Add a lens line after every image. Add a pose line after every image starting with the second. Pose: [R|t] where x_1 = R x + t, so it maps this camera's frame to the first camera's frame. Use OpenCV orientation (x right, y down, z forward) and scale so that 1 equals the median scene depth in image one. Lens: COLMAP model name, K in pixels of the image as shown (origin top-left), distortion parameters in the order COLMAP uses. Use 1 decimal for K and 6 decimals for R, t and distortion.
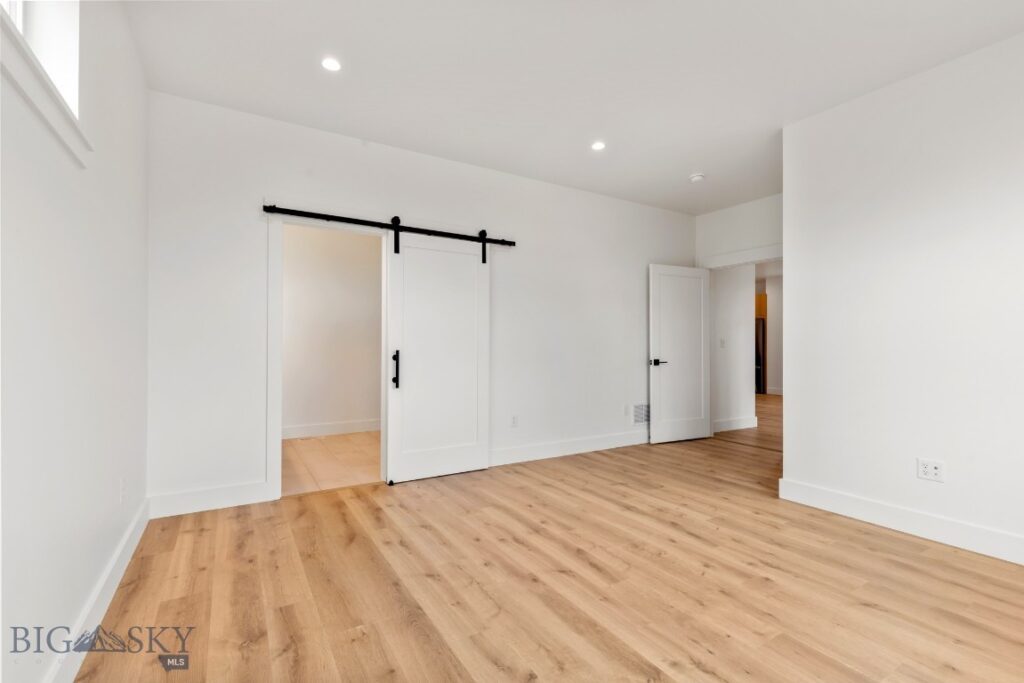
lens RADIAL K [[450.5, 0, 512.0], [0, 450.5, 341.5], [0, 0, 1]] dist [0.022622, 0.000036]
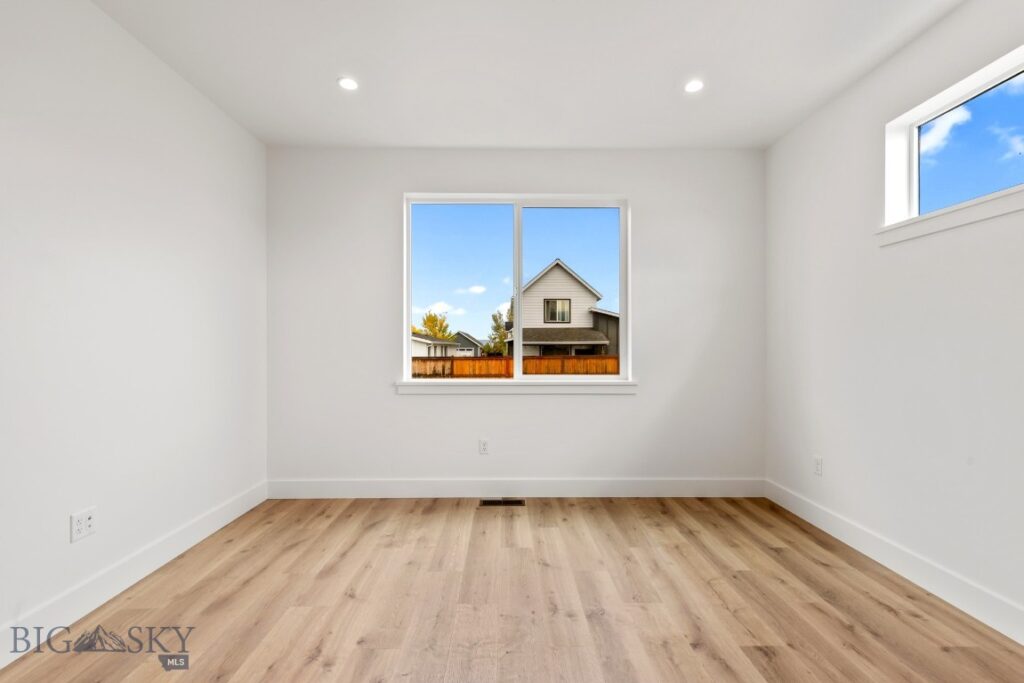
lens RADIAL K [[450.5, 0, 512.0], [0, 450.5, 341.5], [0, 0, 1]] dist [0.022622, 0.000036]
pose [[-0.855155, 0.002132, 0.518368, -0.124158], [-0.011534, 0.999666, -0.023139, -0.018441], [-0.518244, -0.025766, -0.854845, 1.687859]]
